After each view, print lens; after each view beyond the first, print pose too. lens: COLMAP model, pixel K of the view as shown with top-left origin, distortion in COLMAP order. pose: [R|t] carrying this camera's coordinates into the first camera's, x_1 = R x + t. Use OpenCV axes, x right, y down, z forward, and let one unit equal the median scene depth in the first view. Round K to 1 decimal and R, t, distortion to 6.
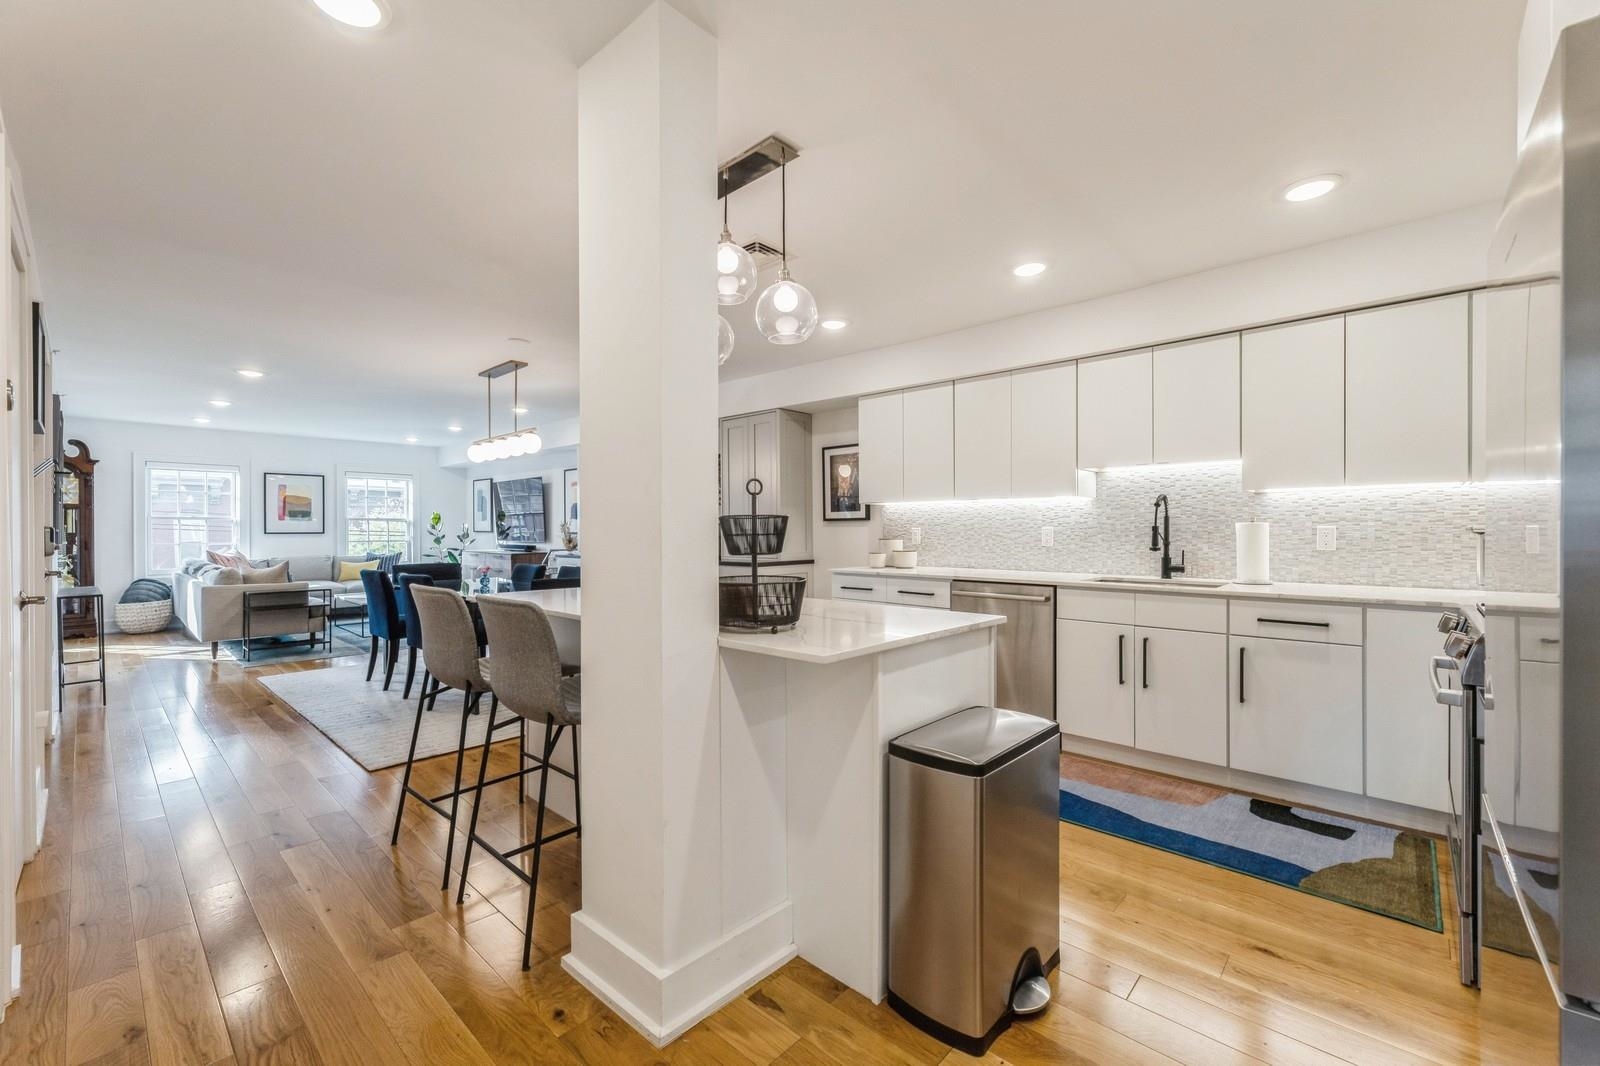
lens RADIAL K [[663.3, 0, 797.5], [0, 663.3, 534.3], [0, 0, 1]] dist [0.002503, 0.000044]
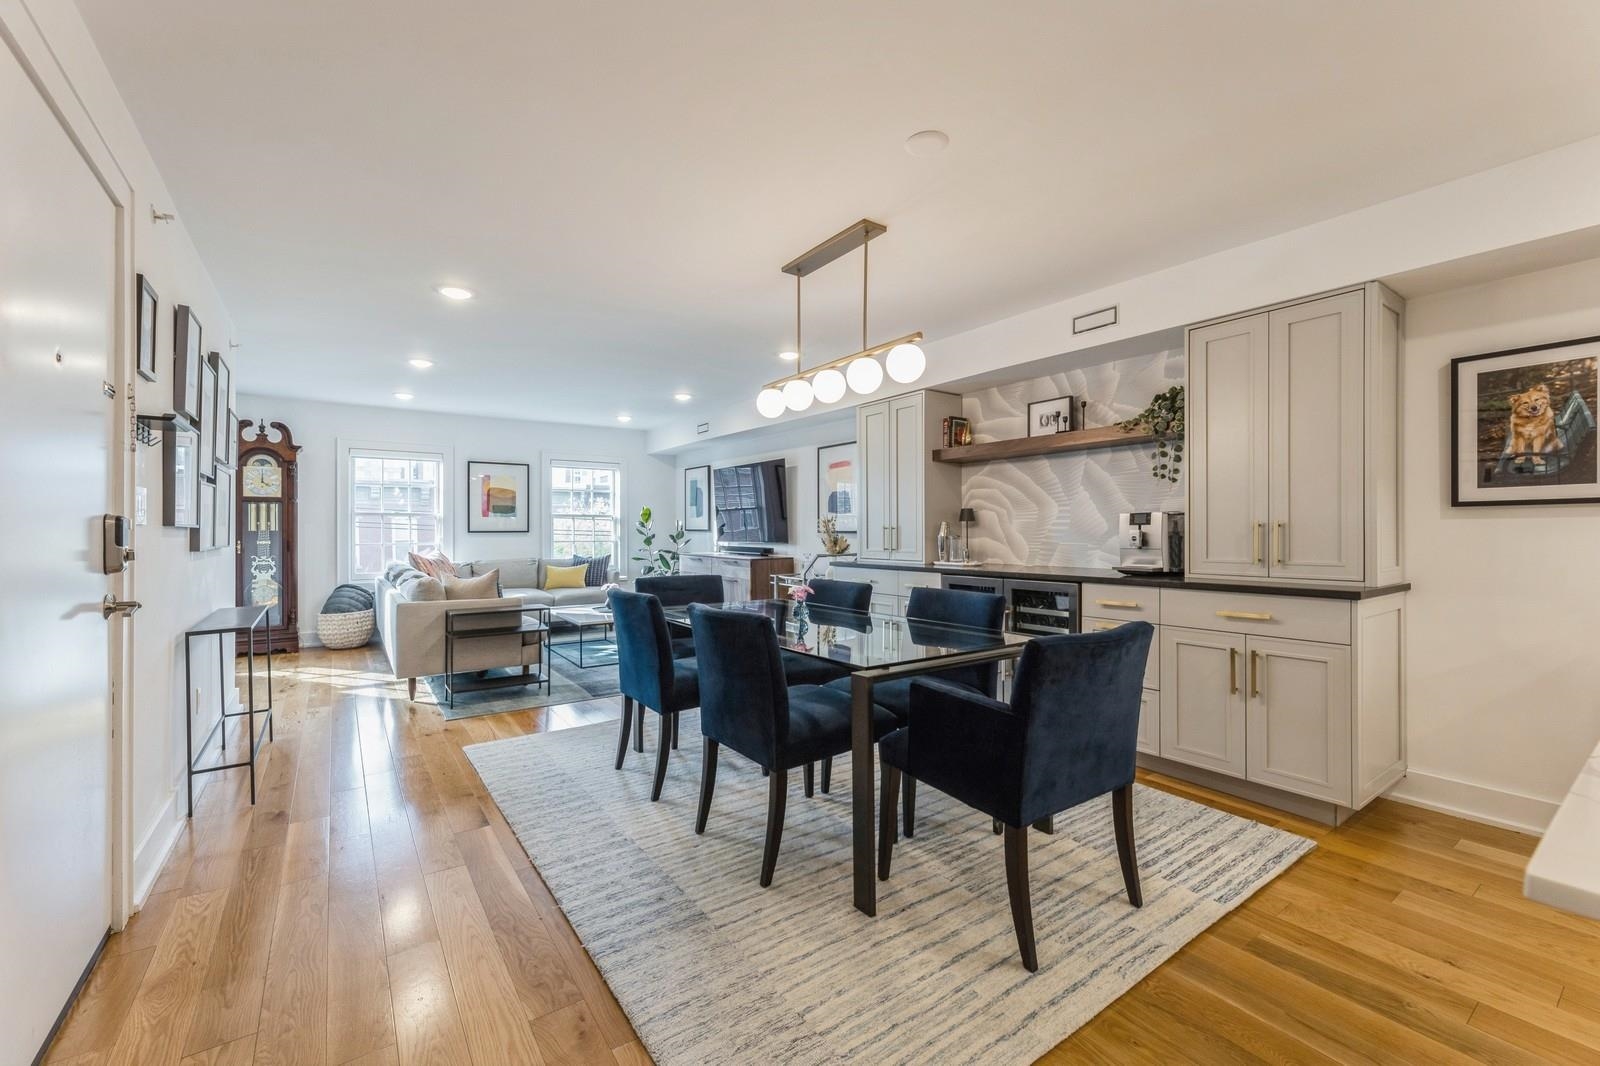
lens RADIAL K [[663.3, 0, 793.1], [0, 663.3, 532.2], [0, 0, 1]] dist [0.002503, 0.000044]
pose [[0.976905, 0.000779, -0.213671, -0.252139], [-0.001499, 0.999994, -0.003209, 0.001093], [0.213667, 0.003455, 0.976900, 0.304716]]
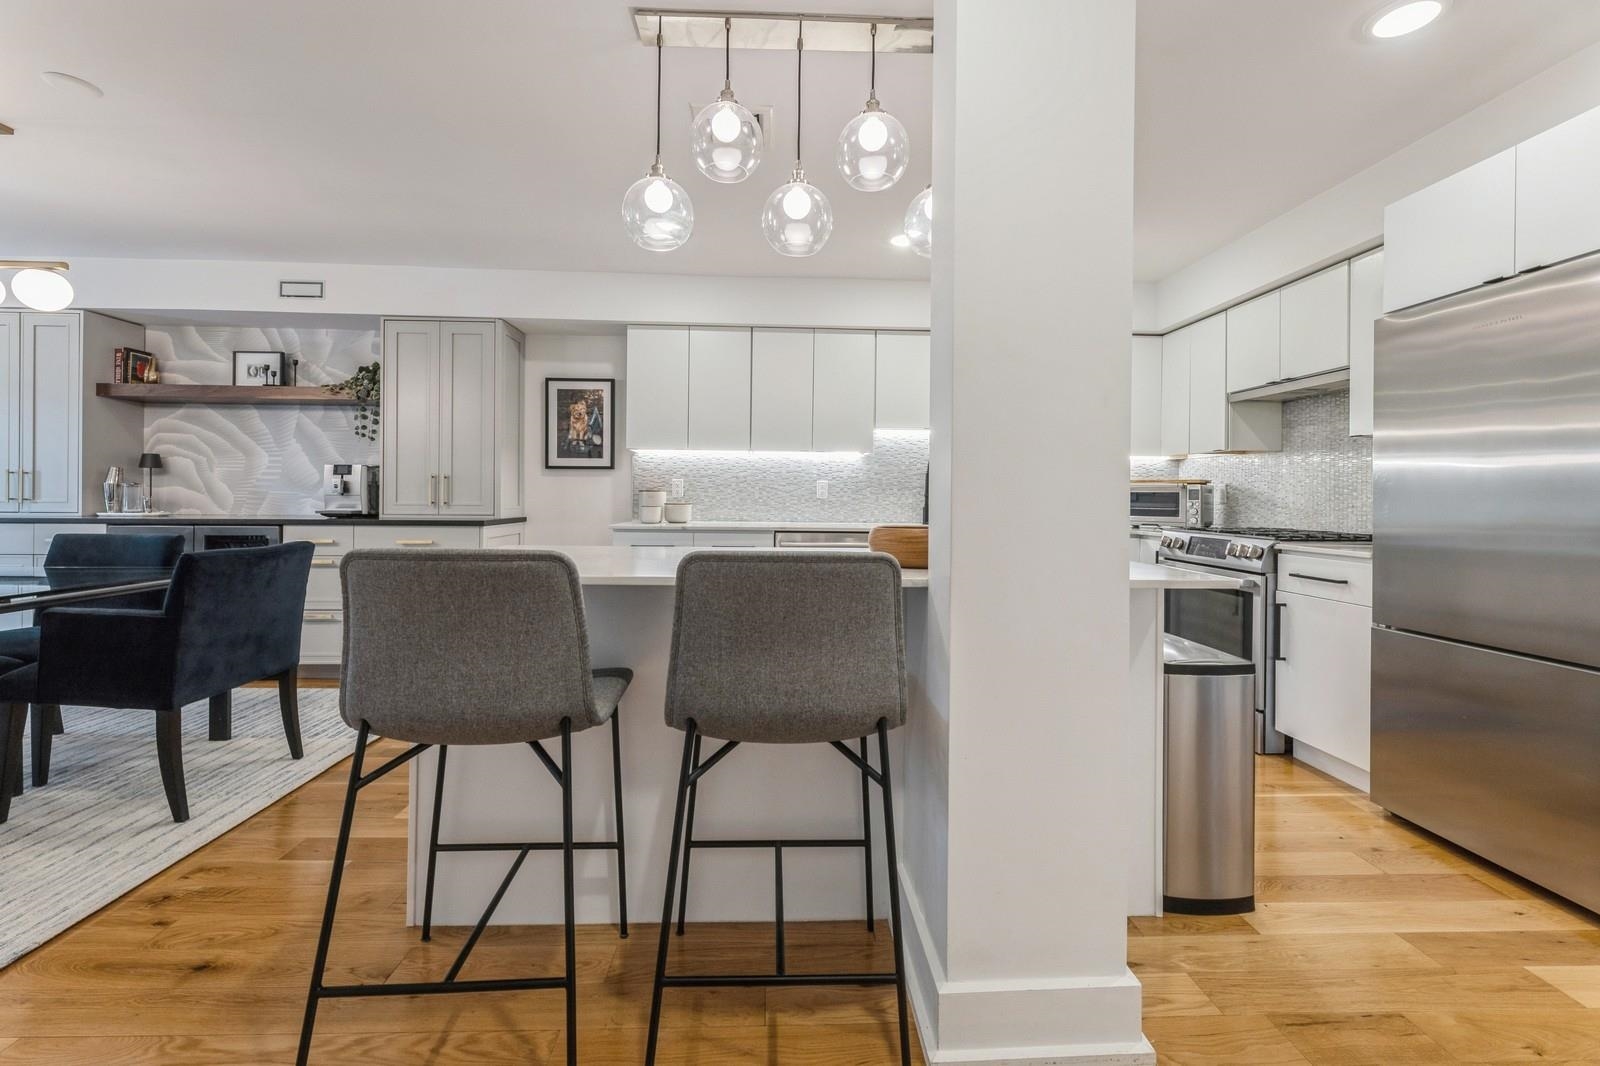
lens RADIAL K [[663.3, 0, 795.1], [0, 663.3, 497.5], [0, 0, 1]] dist [0.002503, 0.000044]
pose [[0.706503, 0.008957, 0.707654, -0.237763], [-0.007888, 0.999957, -0.004782, 0.012532], [-0.707667, -0.002204, 0.706543, 0.159694]]
